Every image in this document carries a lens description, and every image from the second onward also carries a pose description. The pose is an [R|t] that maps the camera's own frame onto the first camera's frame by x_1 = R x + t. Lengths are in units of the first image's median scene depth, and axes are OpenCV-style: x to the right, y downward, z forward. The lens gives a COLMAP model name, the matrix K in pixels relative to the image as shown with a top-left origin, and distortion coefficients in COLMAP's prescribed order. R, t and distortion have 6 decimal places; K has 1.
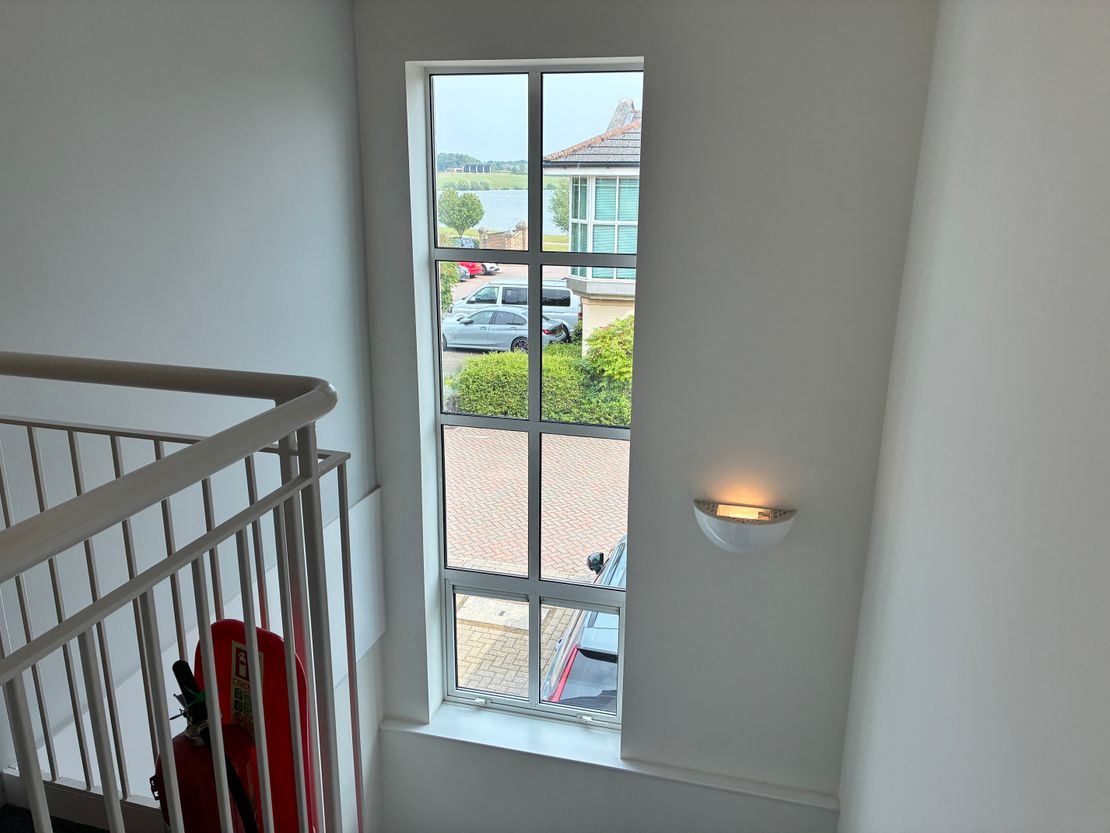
lens RADIAL K [[839.5, 0, 551.5], [0, 839.5, 423.1], [0, 0, 1]] dist [0.046676, -0.001005]
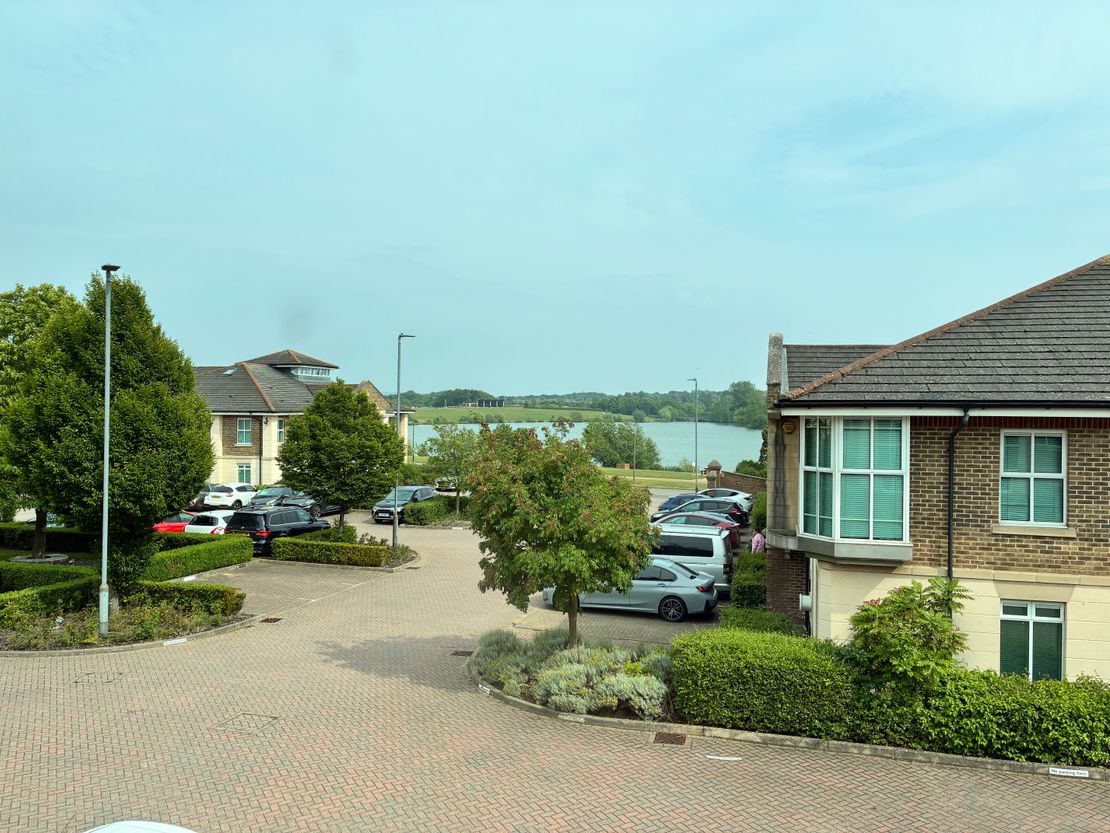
lens RADIAL K [[839.5, 0, 559.4], [0, 839.5, 413.4], [0, 0, 1]] dist [0.046676, -0.001005]
pose [[0.999963, -0.003981, 0.007626, -0.230190], [0.005936, 0.960941, -0.276688, -0.067274], [-0.006226, 0.276723, 0.960930, 0.199834]]
